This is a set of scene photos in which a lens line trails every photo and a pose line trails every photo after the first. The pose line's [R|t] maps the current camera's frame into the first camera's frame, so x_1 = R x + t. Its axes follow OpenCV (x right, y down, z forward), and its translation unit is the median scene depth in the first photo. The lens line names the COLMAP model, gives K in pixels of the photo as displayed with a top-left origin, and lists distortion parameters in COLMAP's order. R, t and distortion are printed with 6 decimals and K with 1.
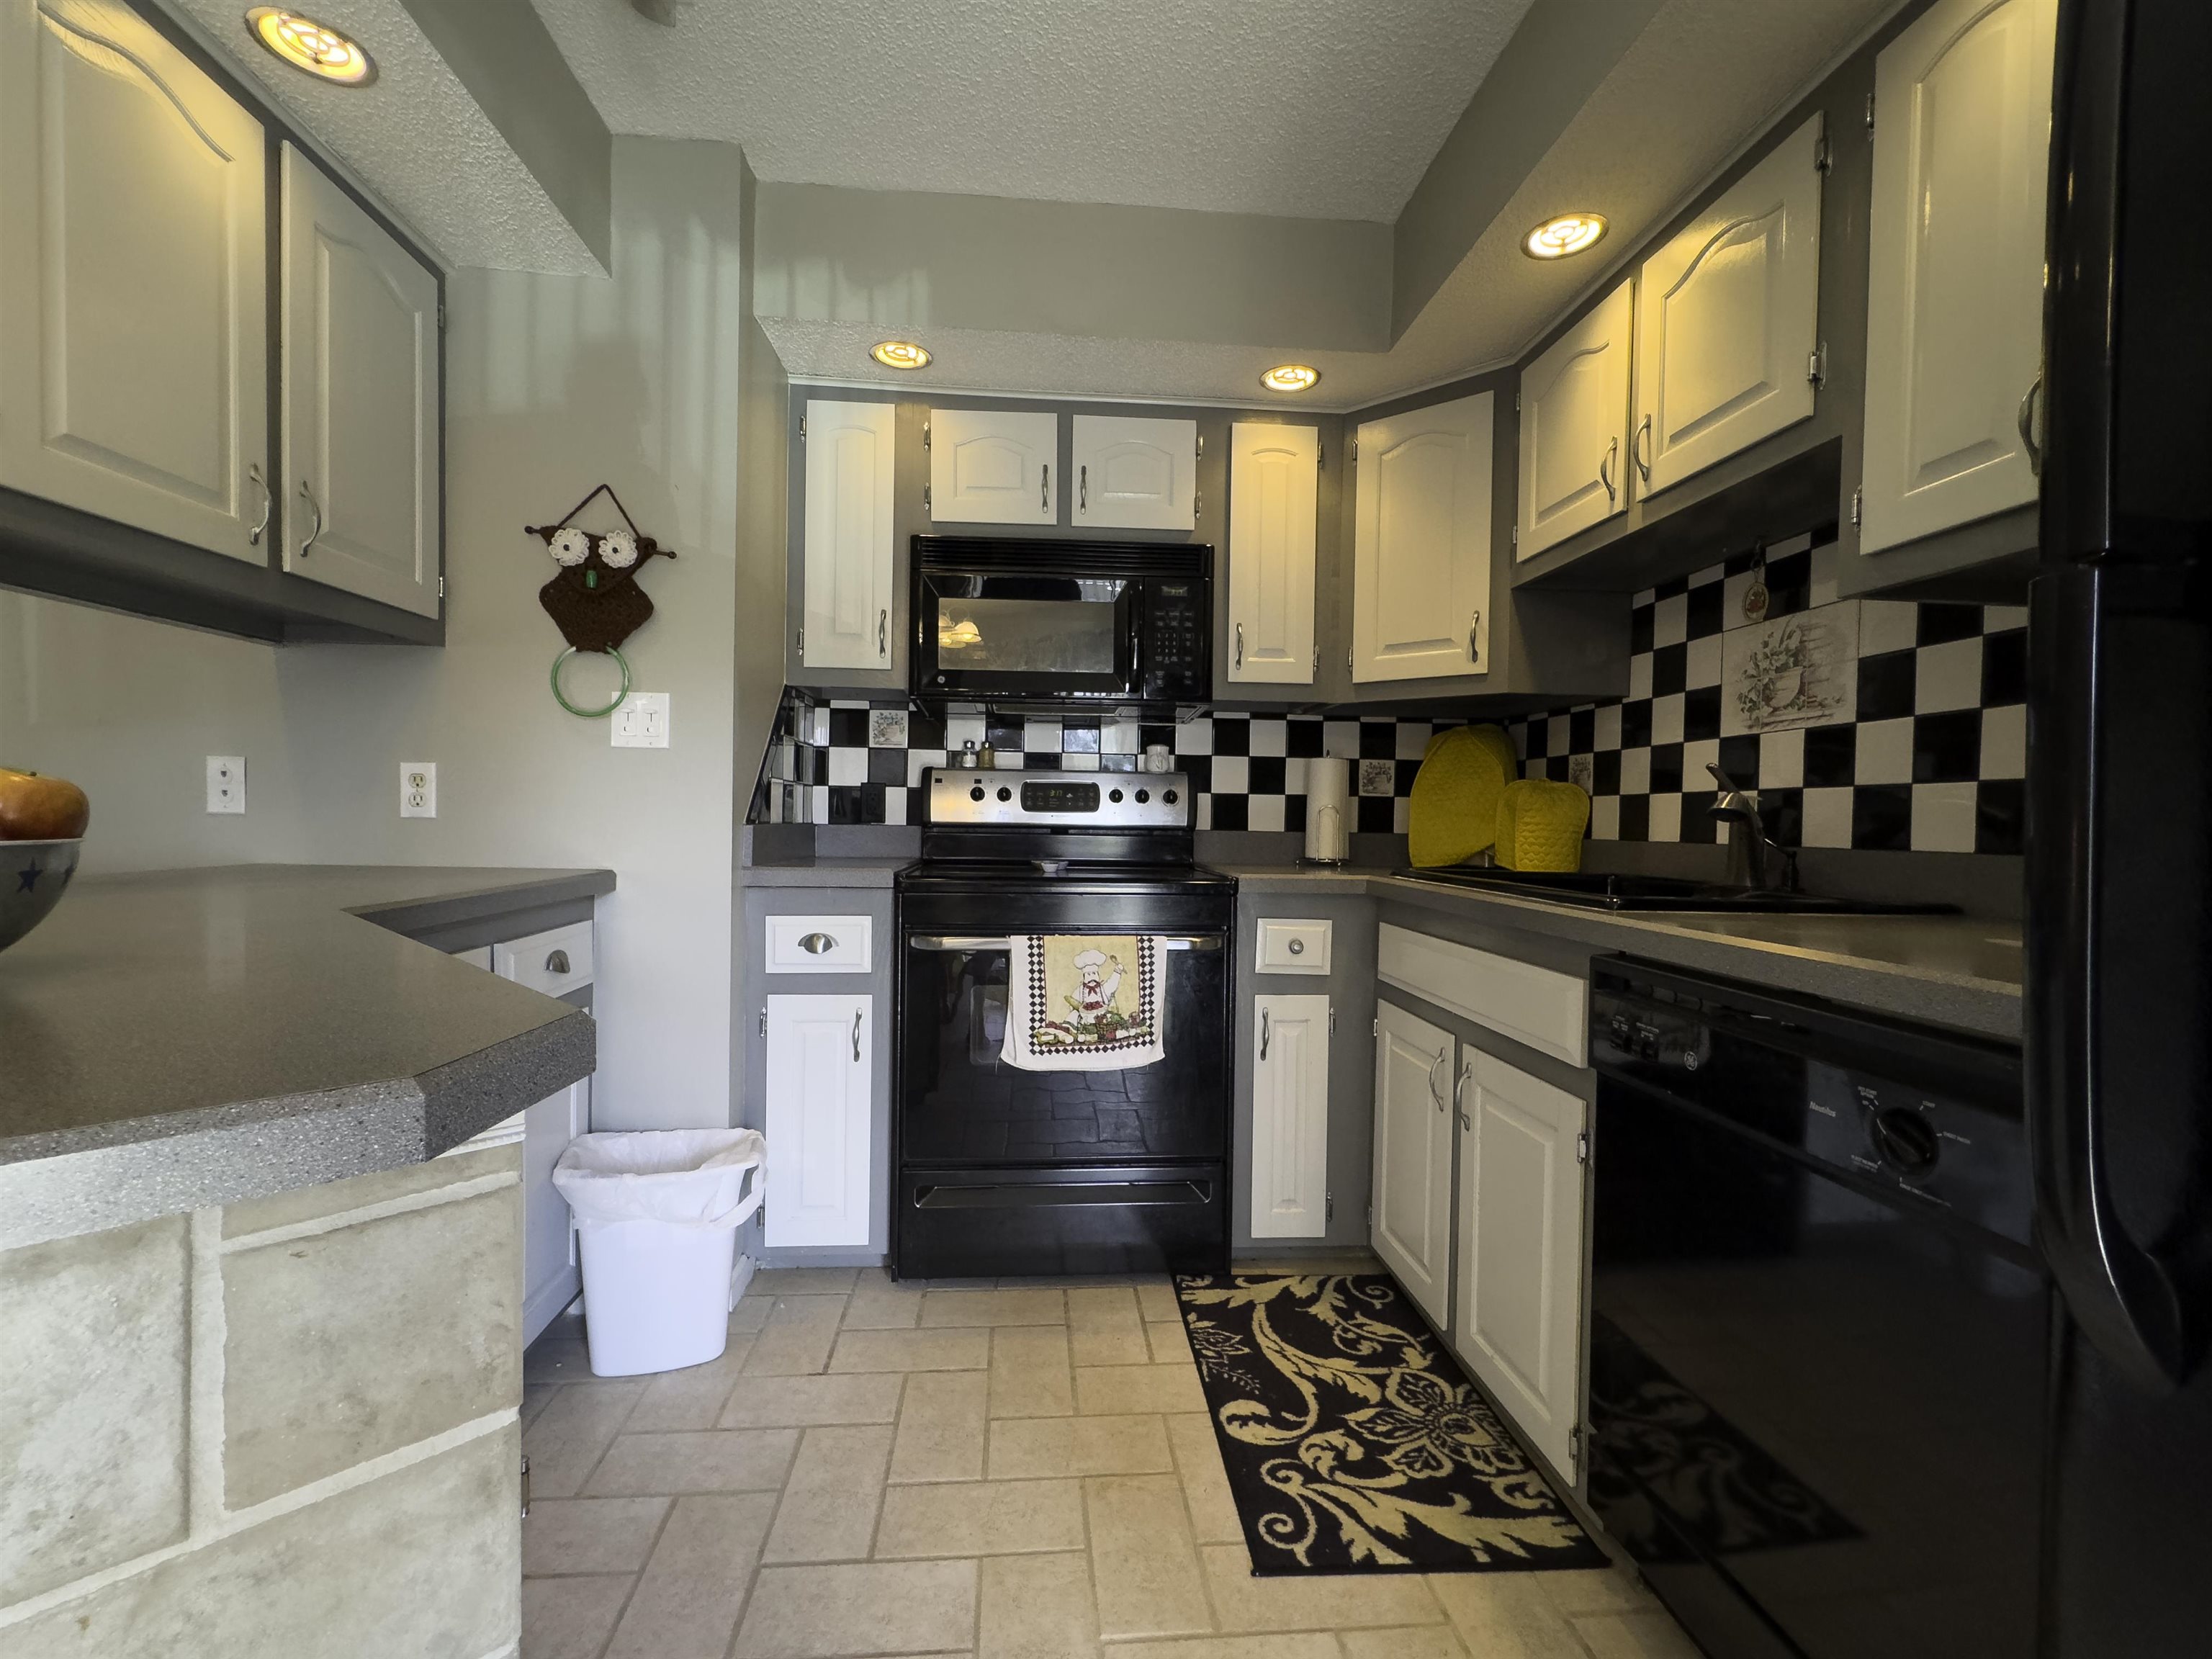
lens RADIAL K [[968.3, 0, 1100.9], [0, 968.3, 831.9], [0, 0, 1]] dist [-0.004023, 0.000369]
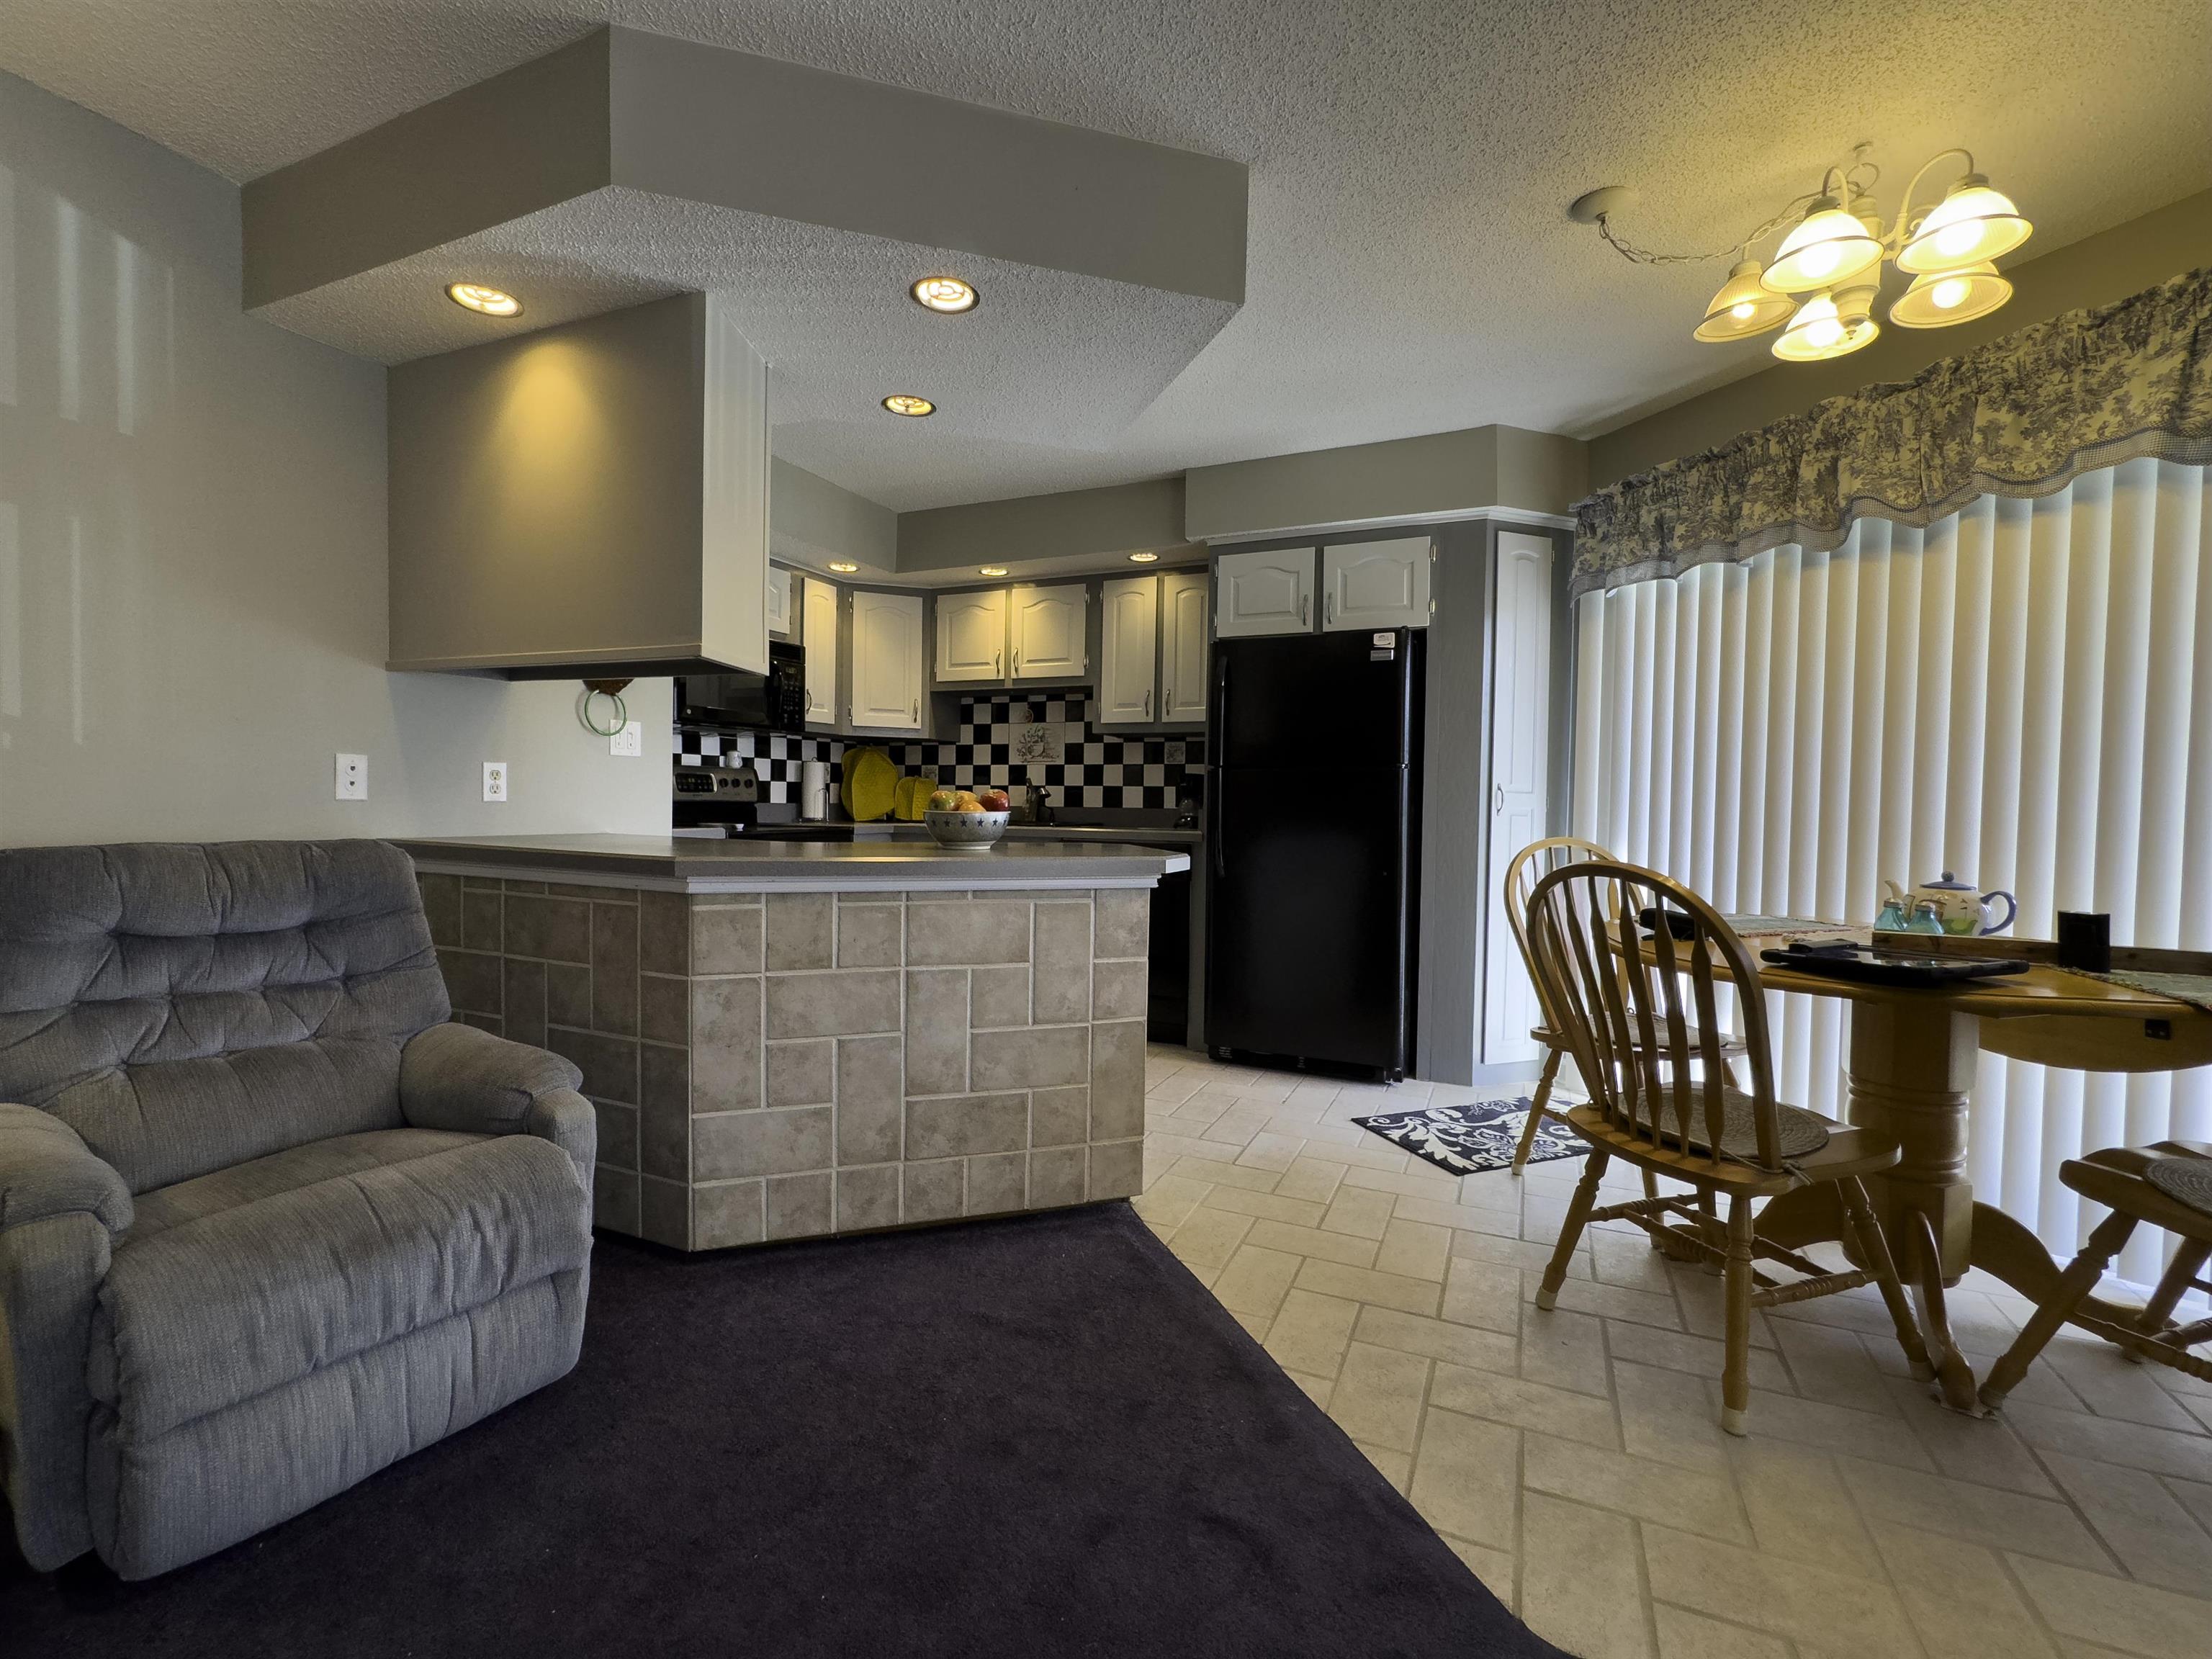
lens RADIAL K [[968.3, 0, 1105.9], [0, 968.3, 831.0], [0, 0, 1]] dist [-0.004023, 0.000369]
pose [[0.474731, -0.037663, 0.879325, -1.449290], [0.007126, 0.999216, 0.038951, -0.019026], [-0.880102, -0.012225, 0.474627, -0.432977]]
